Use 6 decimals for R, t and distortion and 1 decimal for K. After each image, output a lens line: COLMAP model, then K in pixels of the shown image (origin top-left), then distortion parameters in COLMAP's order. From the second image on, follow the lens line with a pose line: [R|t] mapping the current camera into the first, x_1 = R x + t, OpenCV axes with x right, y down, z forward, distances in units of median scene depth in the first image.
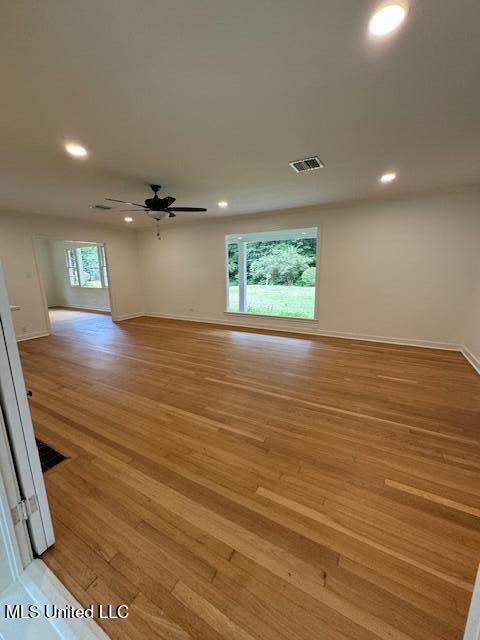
lens RADIAL K [[255.7, 0, 238.6], [0, 255.7, 320.4], [0, 0, 1]] dist [0.002929, 0.000444]
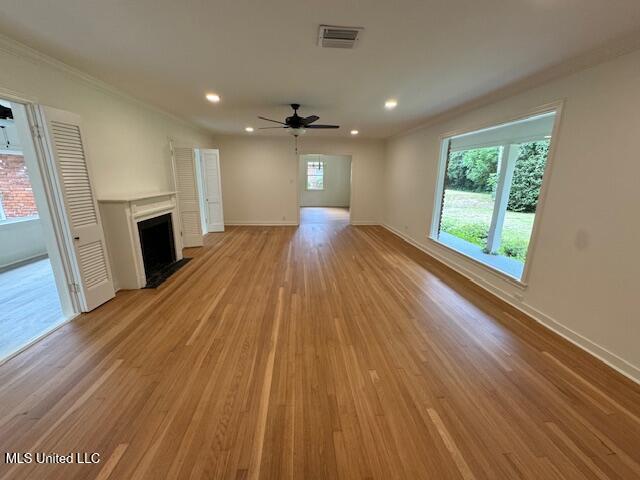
lens RADIAL K [[255.7, 0, 316.6], [0, 255.7, 238.8], [0, 0, 1]] dist [0.002929, 0.000444]
pose [[0.560411, 0.221333, -0.798092, 0.863271], [-0.187721, 0.972496, 0.137885, -0.163358], [0.806660, 0.072546, 0.586547, 0.567339]]
